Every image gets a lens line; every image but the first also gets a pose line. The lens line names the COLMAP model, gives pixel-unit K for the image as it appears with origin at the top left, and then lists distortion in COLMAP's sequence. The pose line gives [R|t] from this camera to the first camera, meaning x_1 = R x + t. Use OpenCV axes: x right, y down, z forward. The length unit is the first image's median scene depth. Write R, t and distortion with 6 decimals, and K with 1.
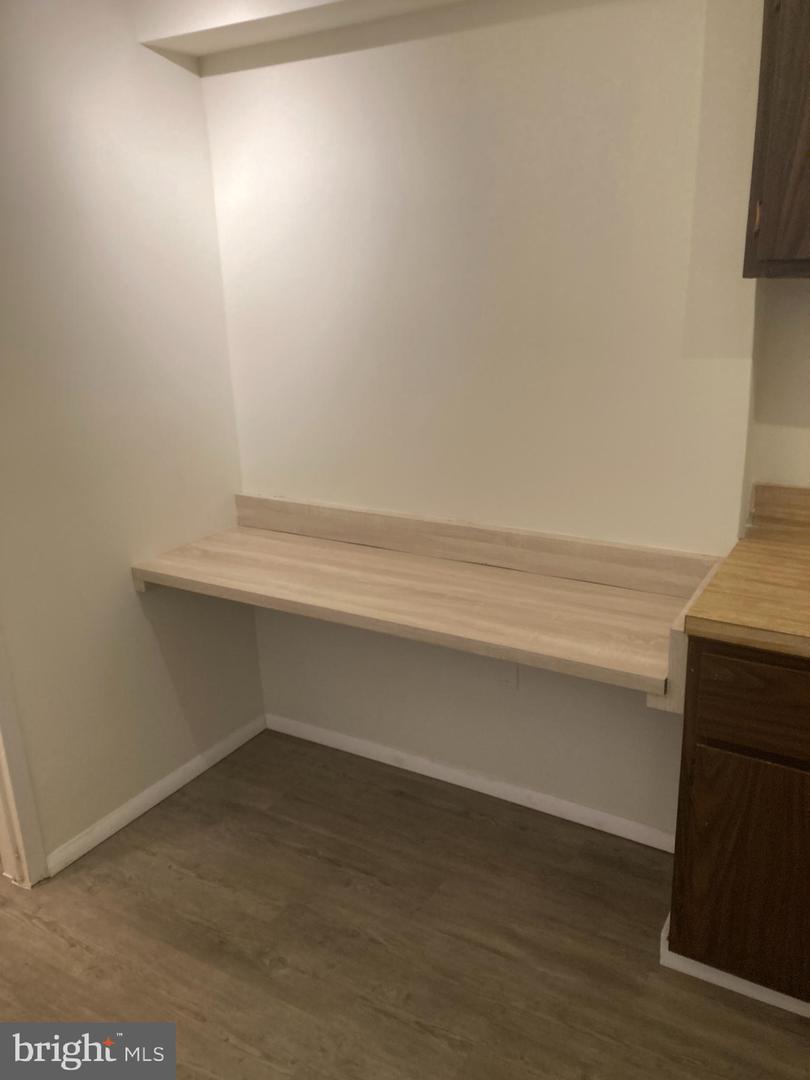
lens RADIAL K [[898.7, 0, 405.0], [0, 898.7, 540.0], [0, 0, 1]] dist [0.019903, 0.000946]
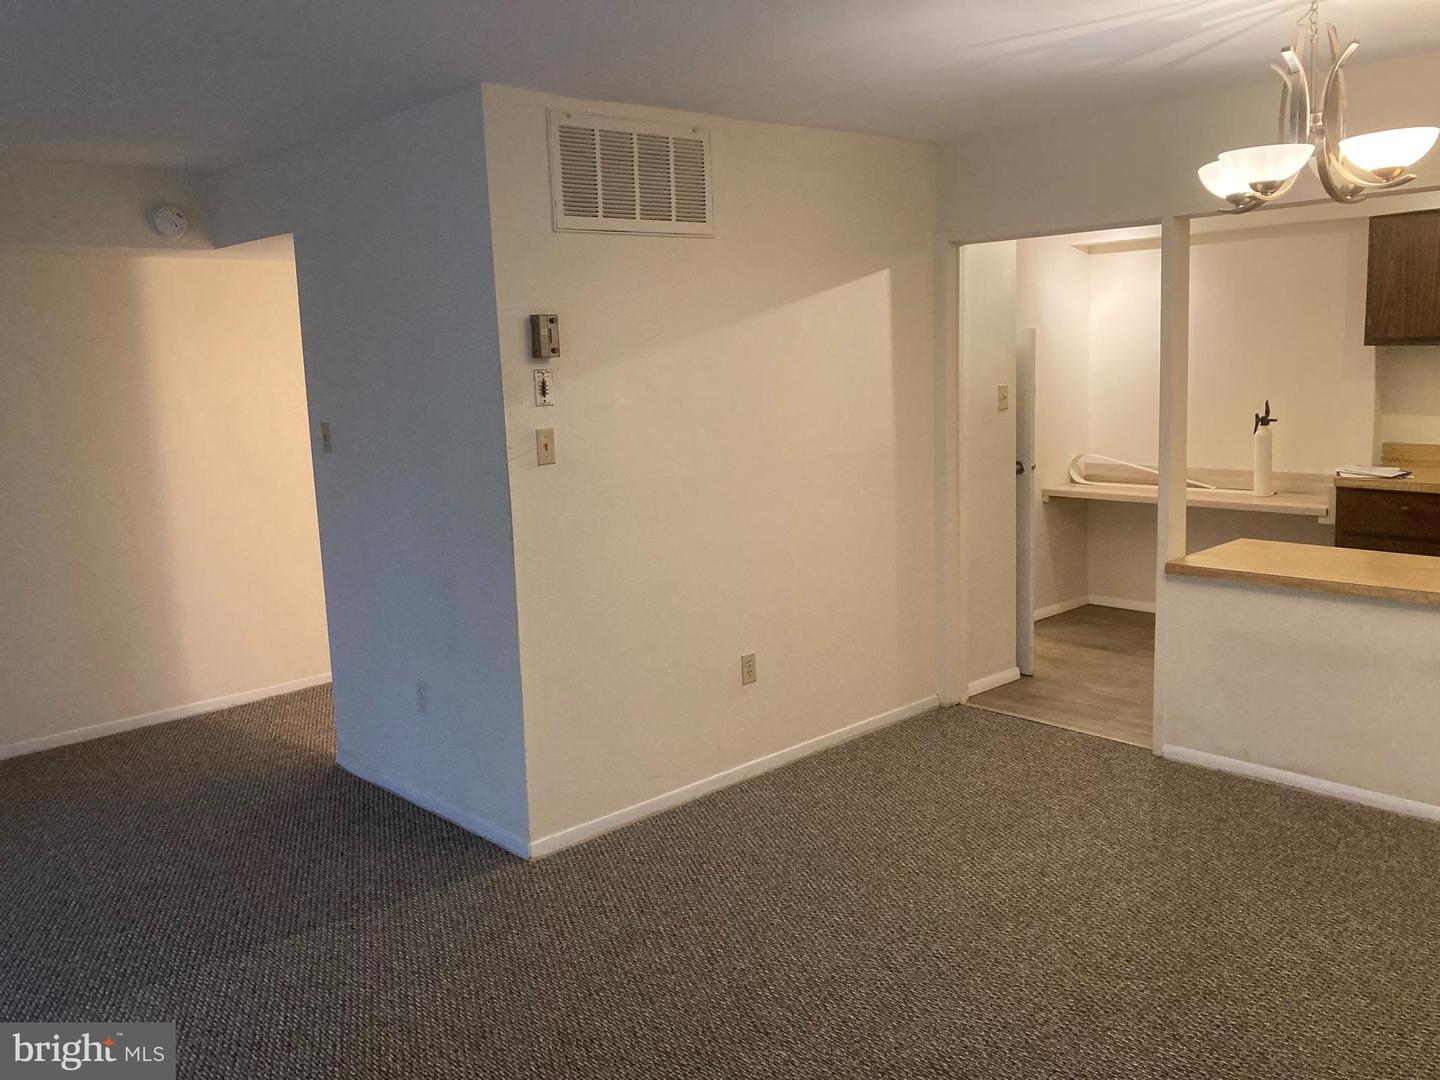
lens RADIAL K [[1198.2, 0, 719.3], [0, 1198.2, 530.6], [0, 0, 1]] dist [0.019903, 0.000946]
pose [[0.966572, 0.032715, -0.254300, -0.405971], [-0.065925, 0.990191, -0.123188, 0.635765], [0.247776, 0.135835, 0.959248, -2.197005]]
